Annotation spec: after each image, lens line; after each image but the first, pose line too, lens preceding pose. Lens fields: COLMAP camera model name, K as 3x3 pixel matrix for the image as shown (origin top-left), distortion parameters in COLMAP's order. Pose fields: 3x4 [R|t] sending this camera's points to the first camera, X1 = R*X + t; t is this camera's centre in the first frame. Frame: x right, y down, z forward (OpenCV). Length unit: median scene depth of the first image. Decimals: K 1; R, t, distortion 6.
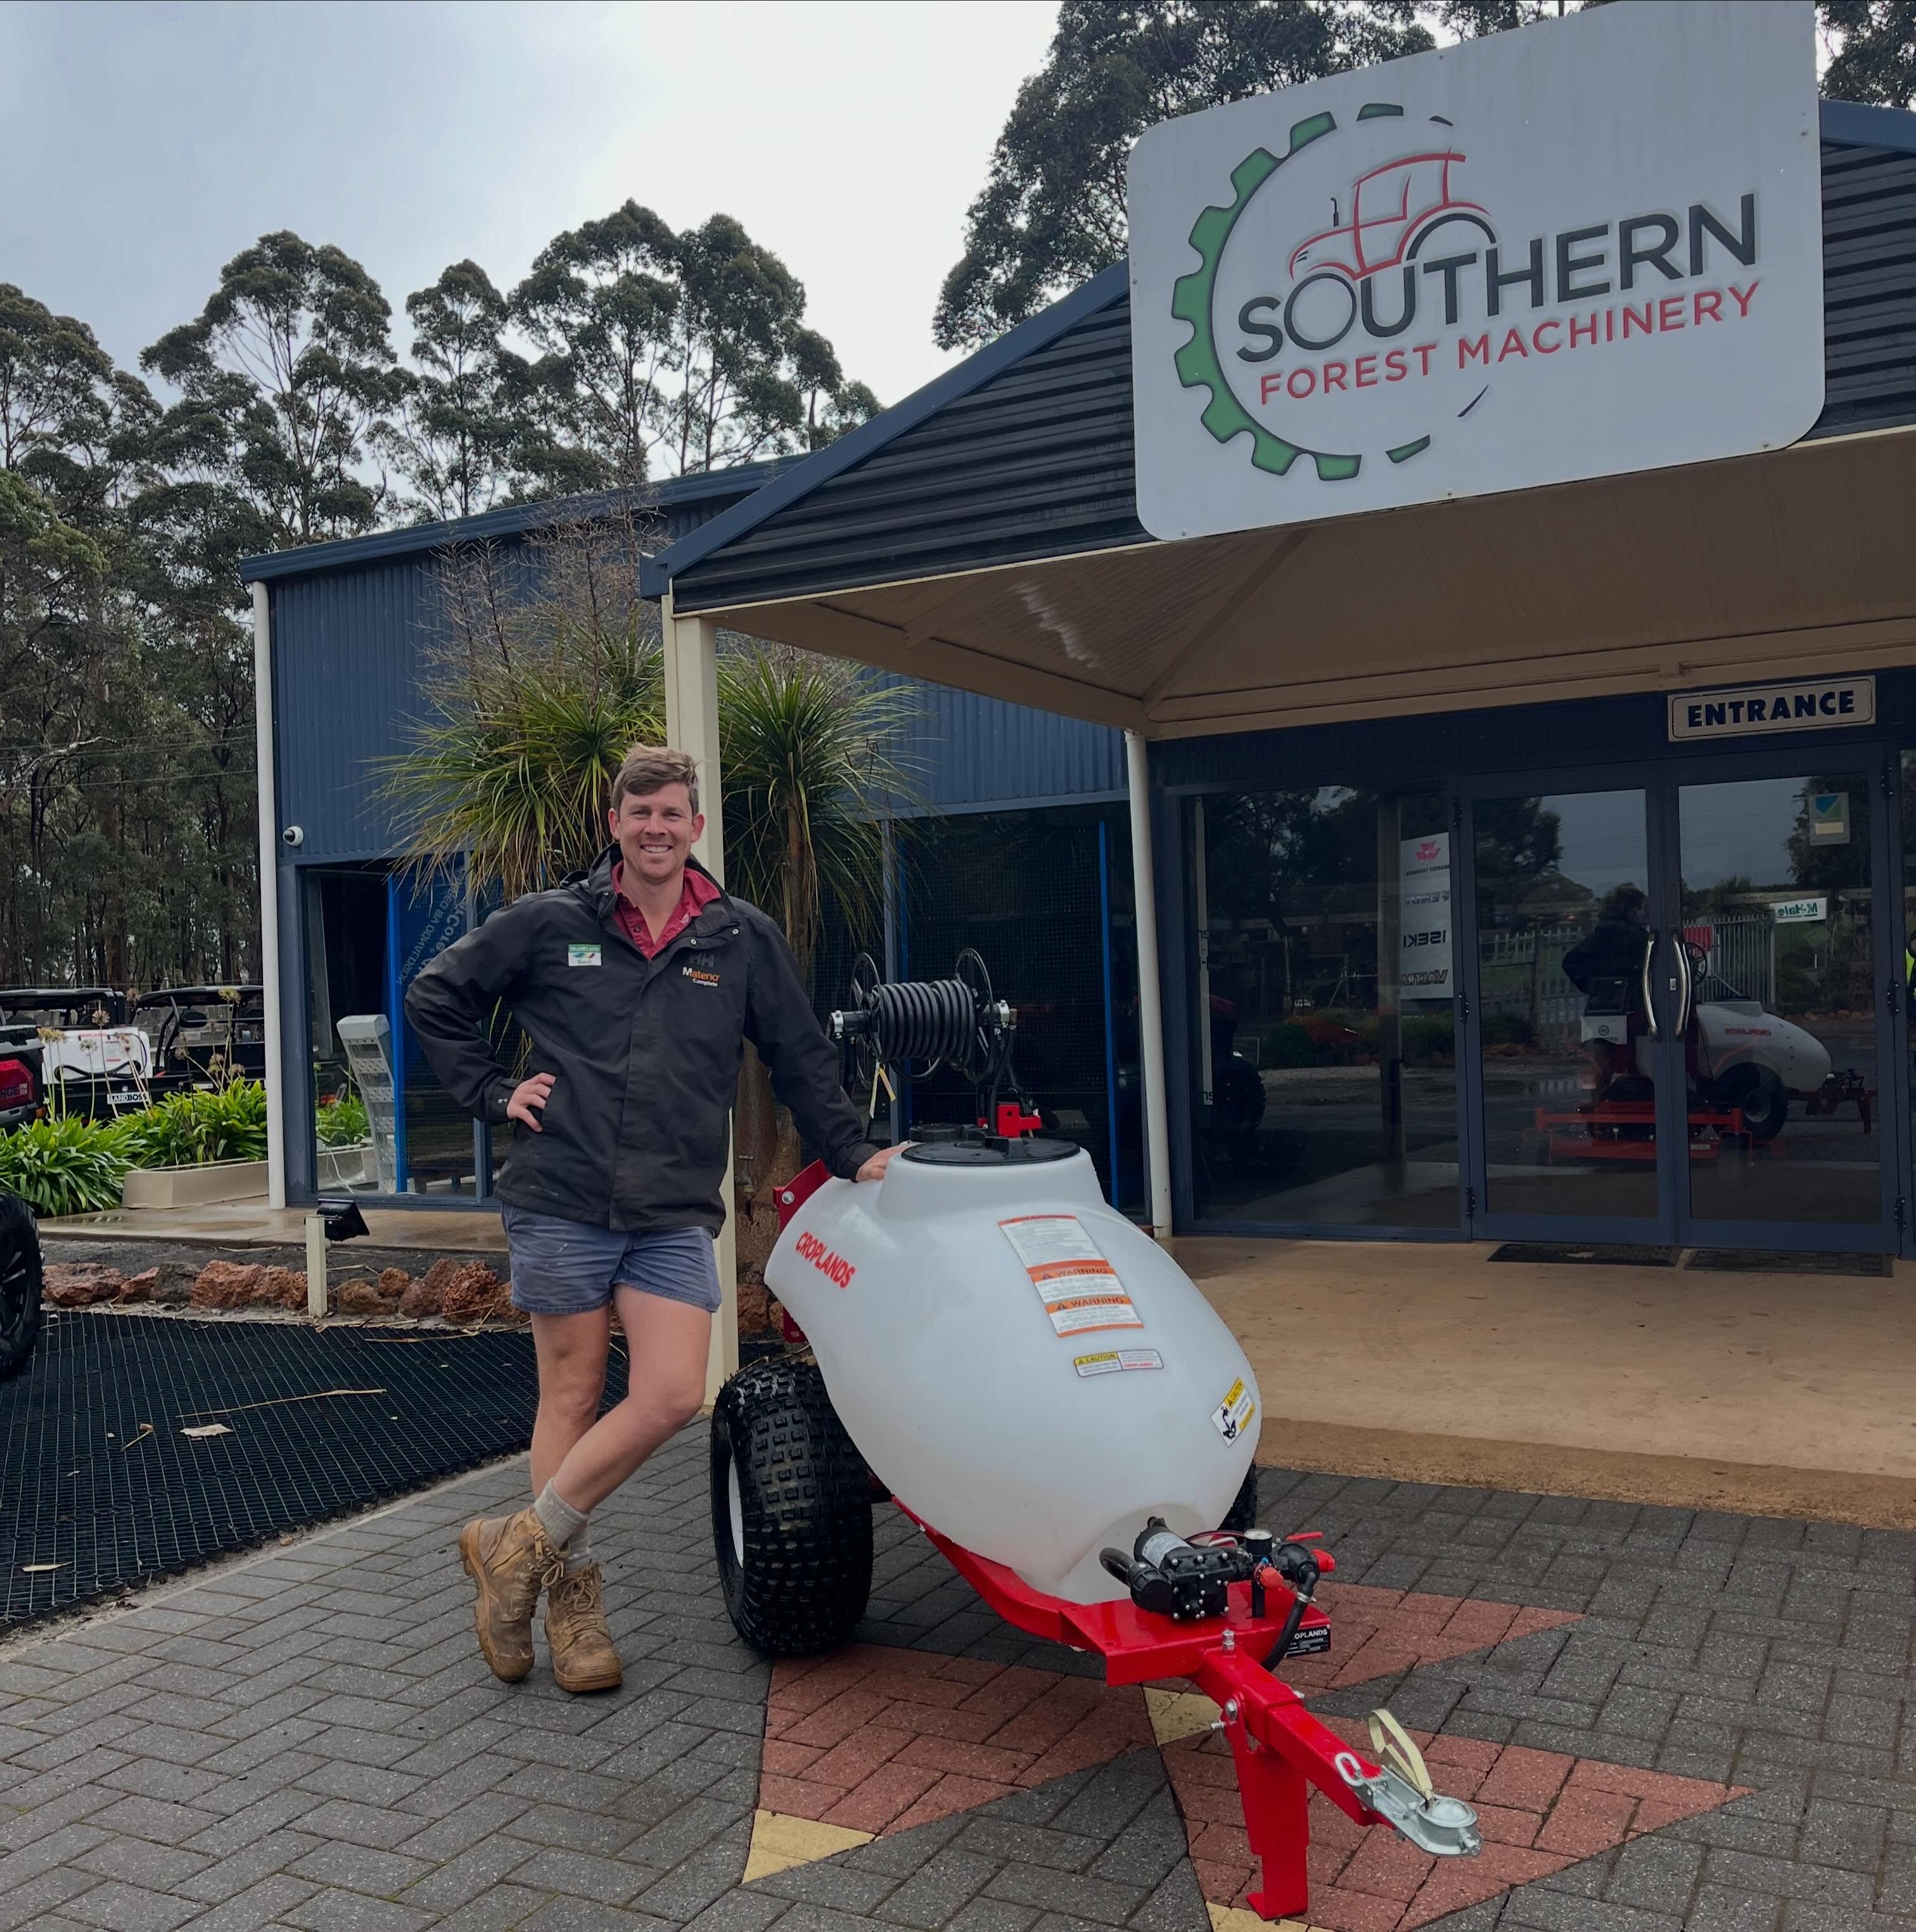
lens RADIAL K [[1992.1, 0, 949.4], [0, 1992.1, 983.9], [0, 0, 1]] dist [0.047932, 0.000000]
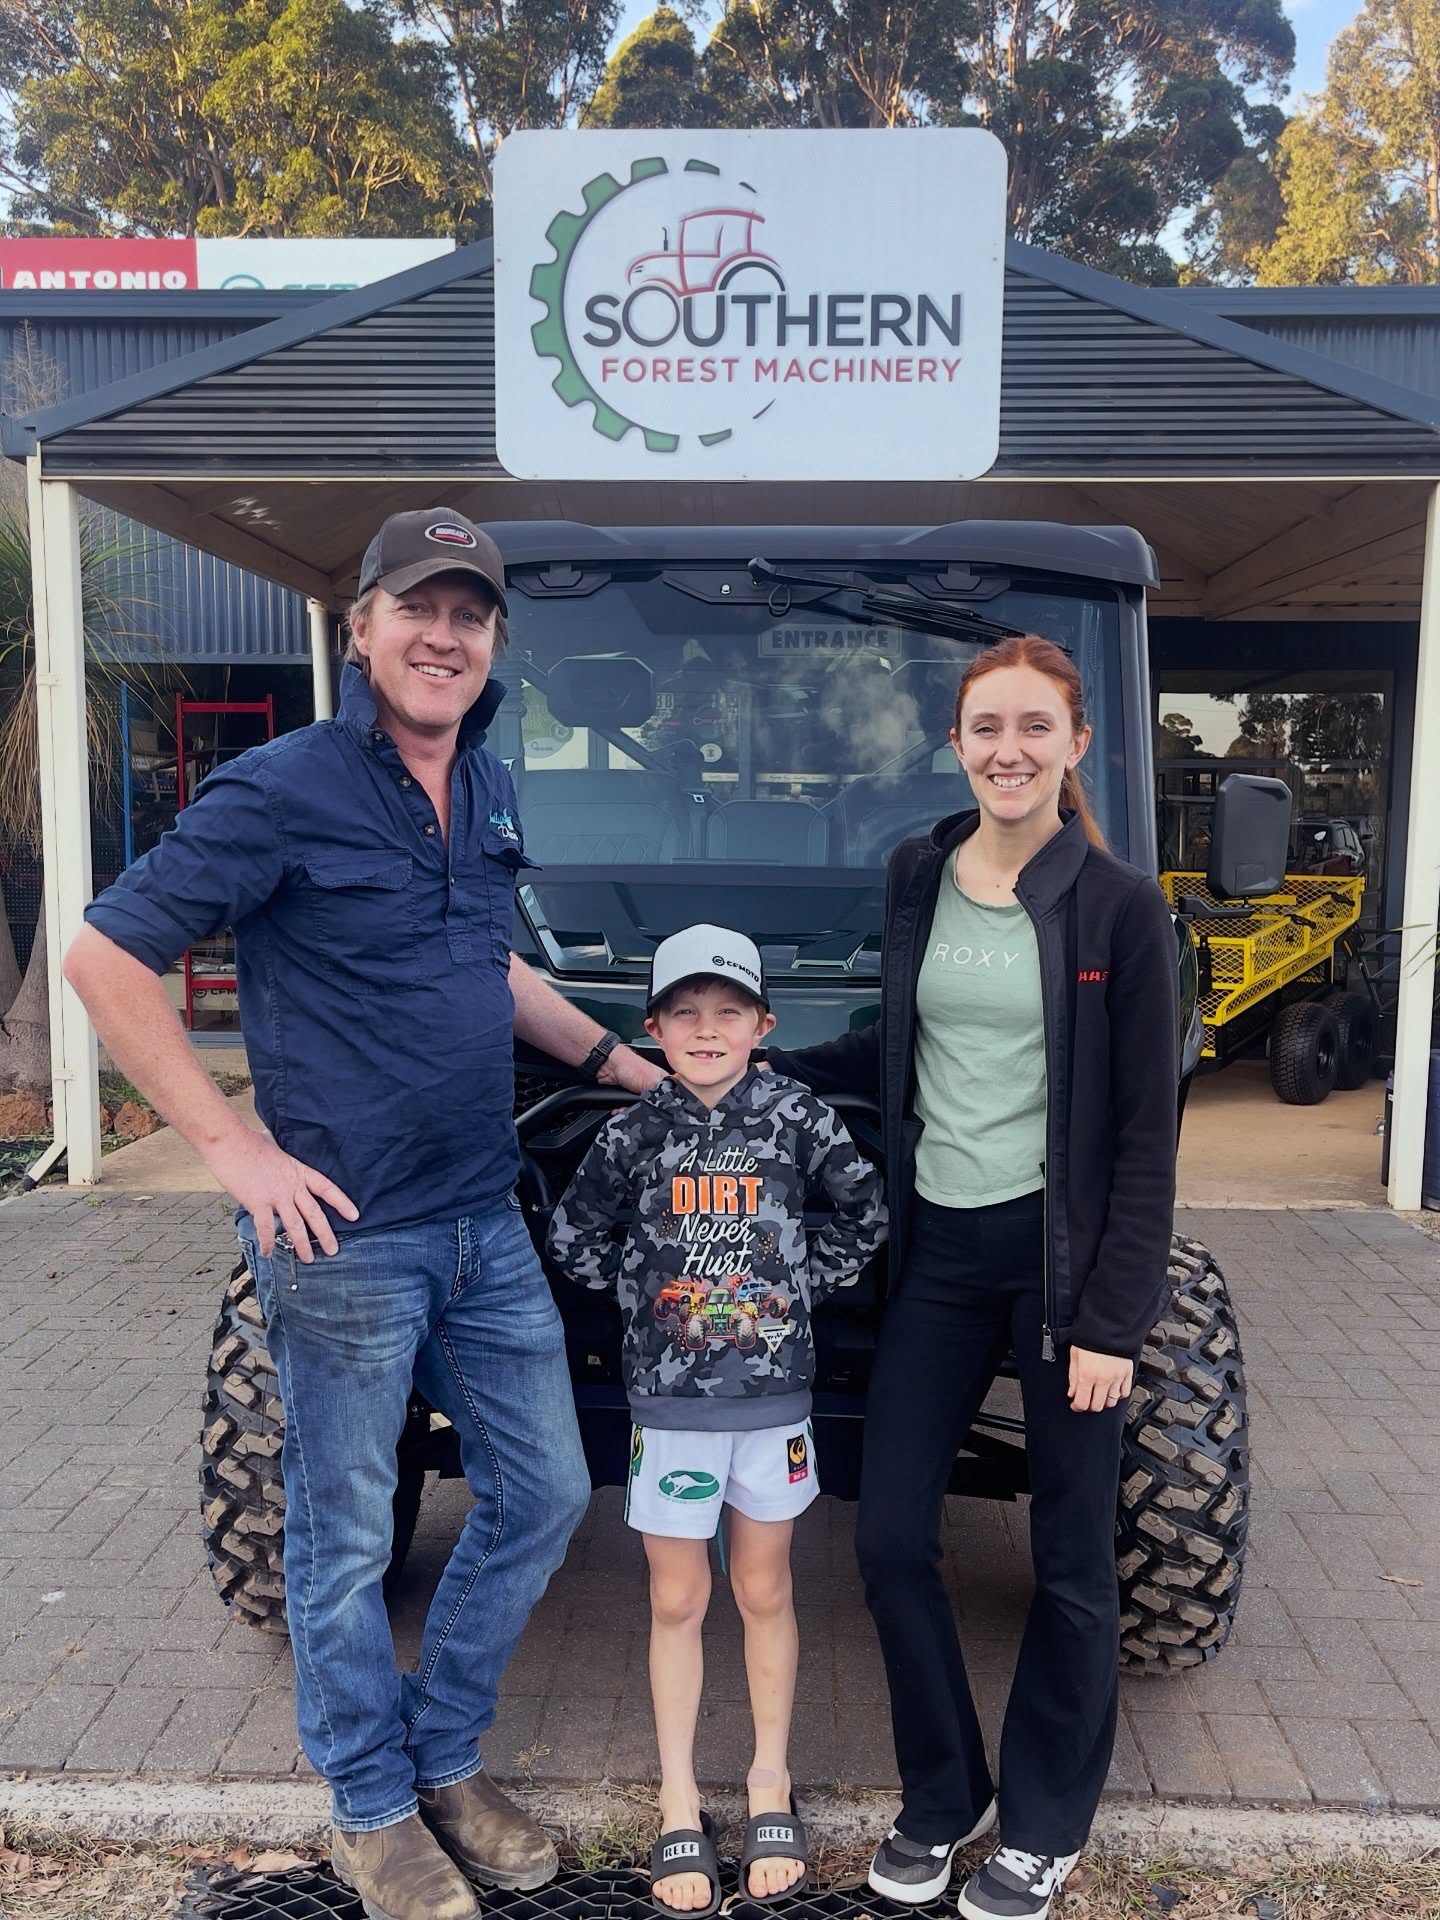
lens RADIAL K [[1902.0, 0, 739.6], [0, 1902.0, 1081.4], [0, 0, 1]] dist [0.028750, 0.000000]
pose [[0.896729, -0.017437, 0.442236, -0.309035], [-0.039036, 0.992213, 0.118276, 0.008197], [-0.440855, -0.123325, 0.889066, -0.181896]]
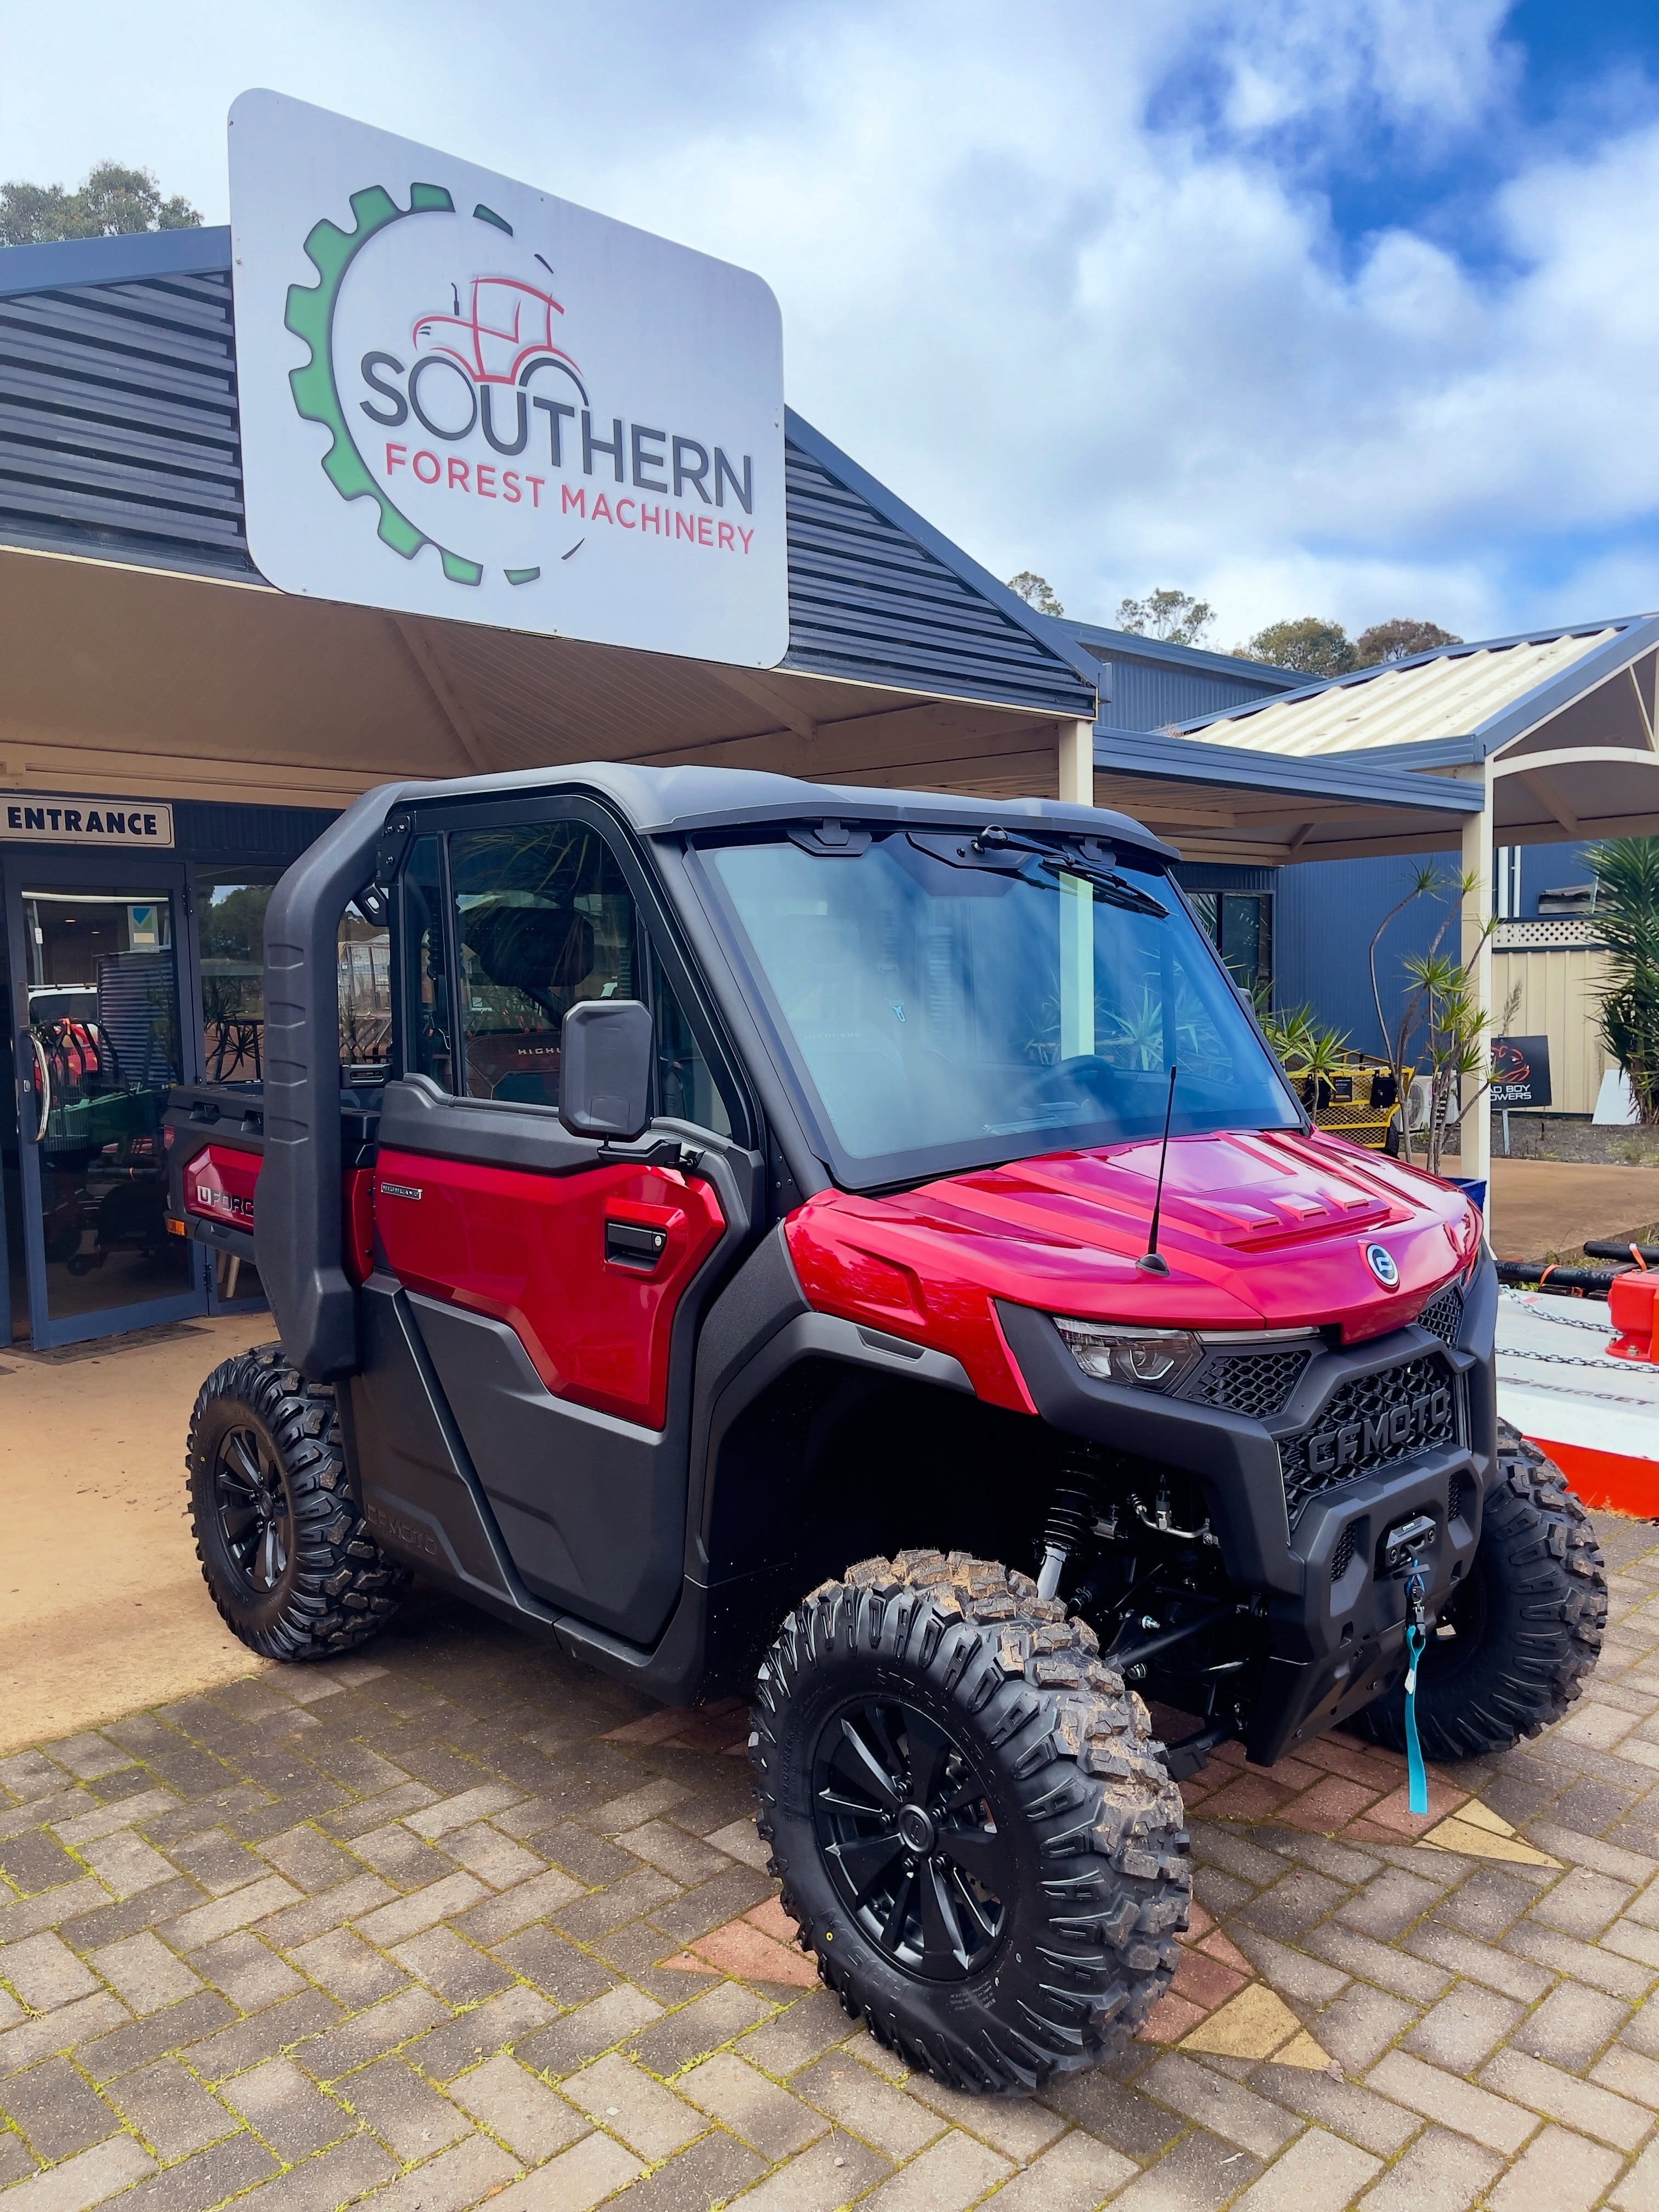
lens RADIAL K [[1698.1, 0, 825.1], [0, 1698.1, 1109.9], [0, 0, 1]] dist [0.034652, -0.014044]
pose [[0.276730, -0.045988, 0.959847, -0.538703], [0.013302, 0.998942, 0.044026, -0.030320], [-0.960856, 0.000585, 0.277049, 0.579886]]
